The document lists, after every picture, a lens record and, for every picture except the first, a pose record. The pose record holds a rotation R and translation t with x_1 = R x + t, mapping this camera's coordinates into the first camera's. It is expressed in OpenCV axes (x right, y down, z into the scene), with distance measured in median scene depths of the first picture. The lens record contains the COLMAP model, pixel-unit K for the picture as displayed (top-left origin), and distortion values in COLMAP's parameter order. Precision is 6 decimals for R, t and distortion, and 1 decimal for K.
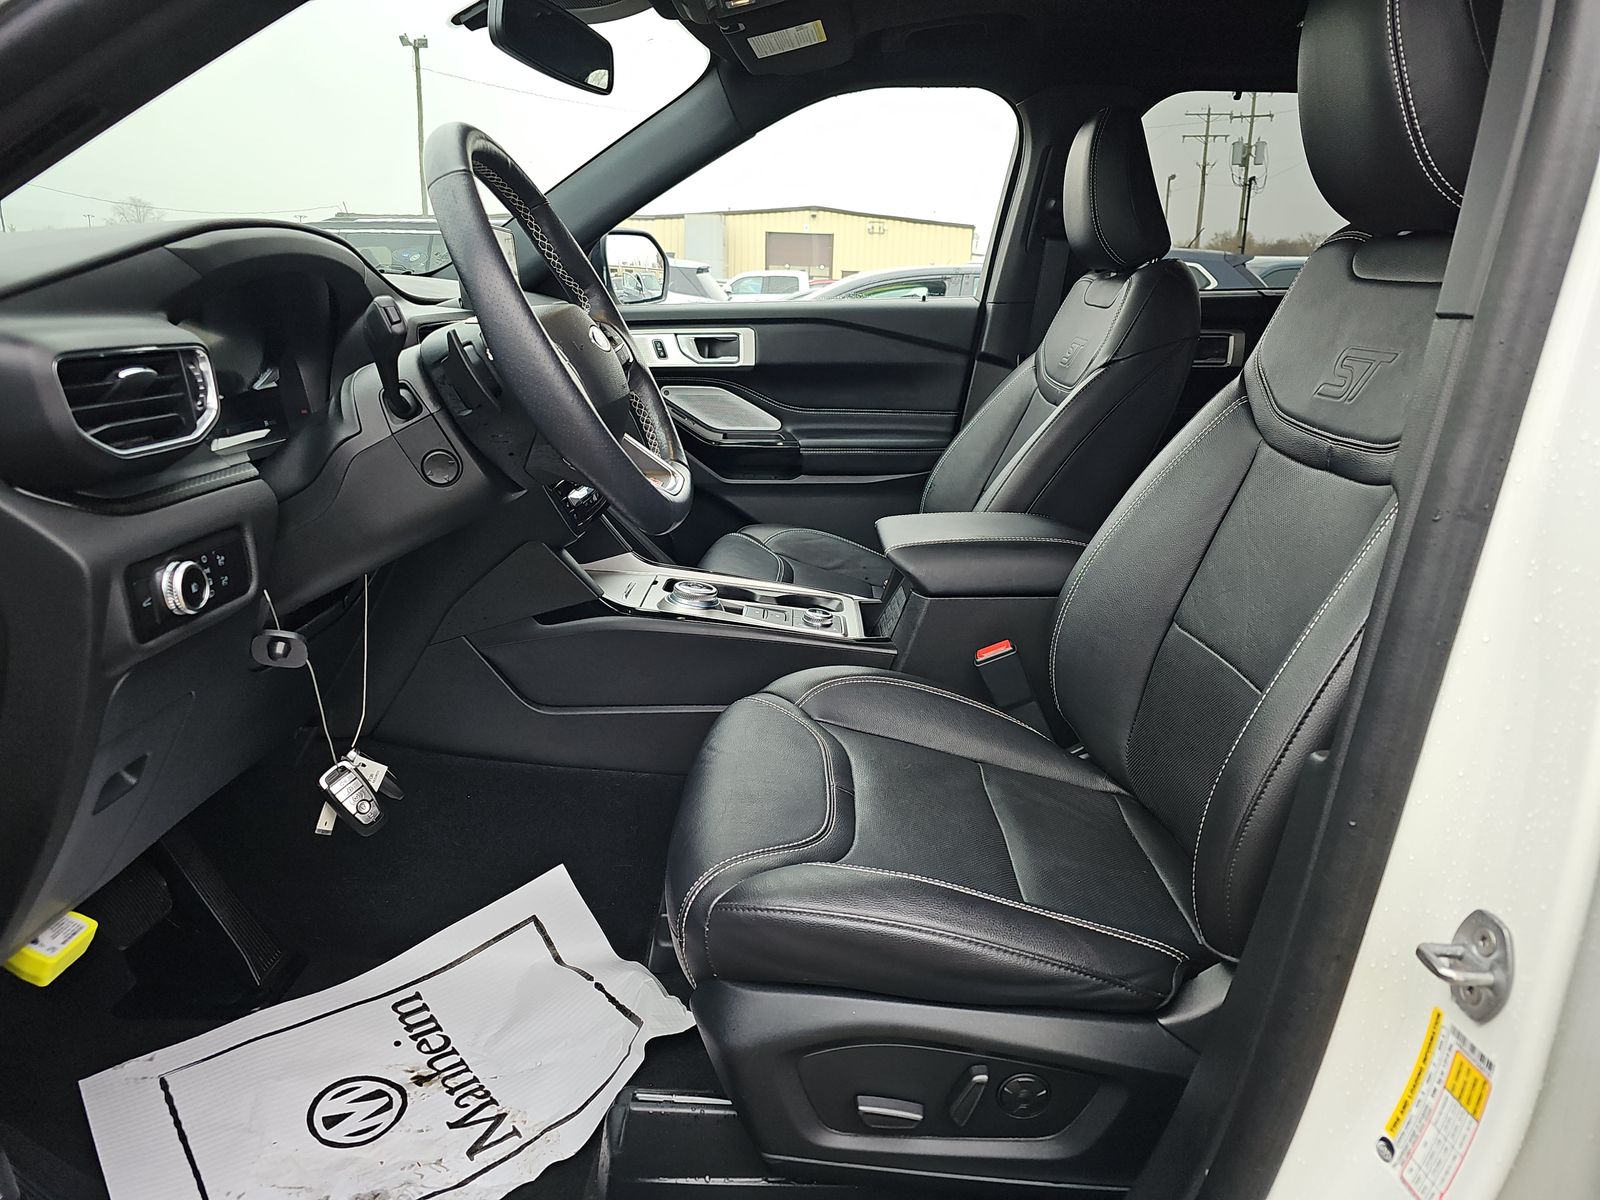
lens RADIAL K [[1055.4, 0, 802.5], [0, 1055.4, 605.1], [0, 0, 1]] dist [0.022682, -0.040190]
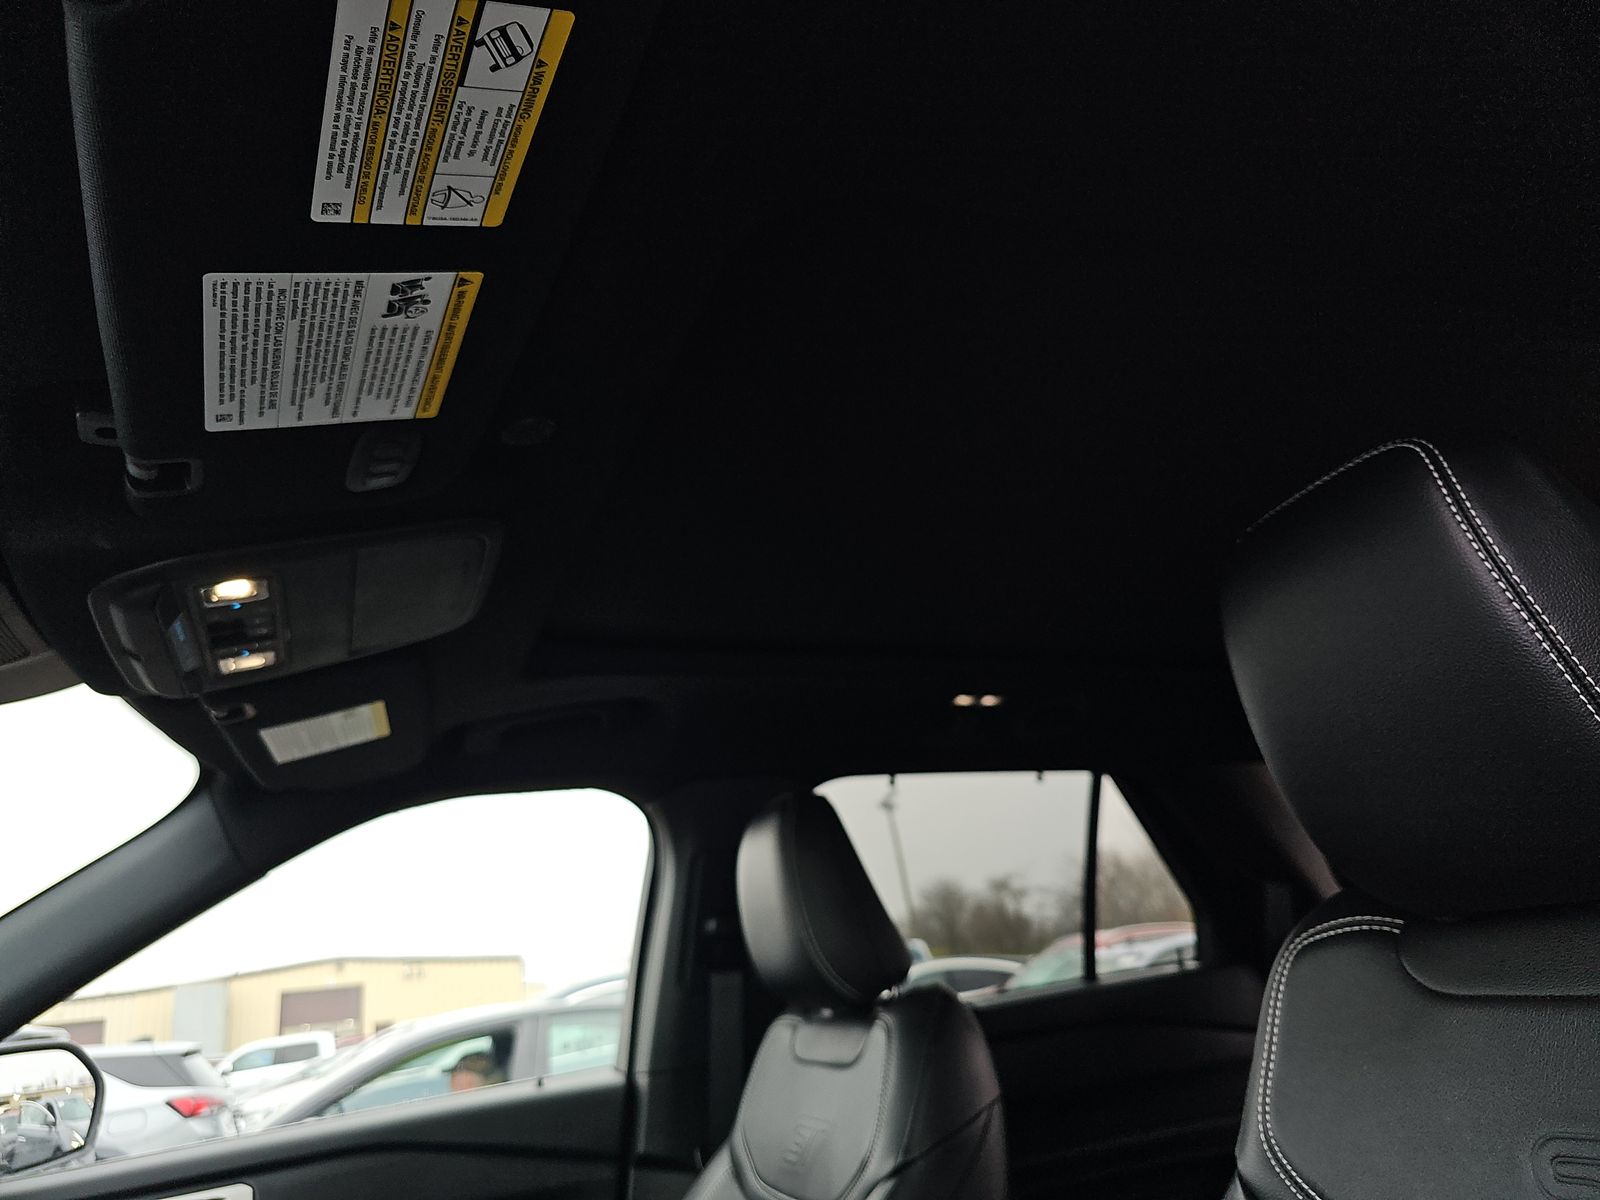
lens RADIAL K [[1055.4, 0, 802.5], [0, 1055.4, 605.1], [0, 0, 1]] dist [0.022682, -0.040190]
pose [[0.913296, 0.013452, 0.407075, -0.010565], [0.238381, 0.792737, -0.561019, -0.122598], [-0.330251, 0.609415, 0.720797, 0.298999]]
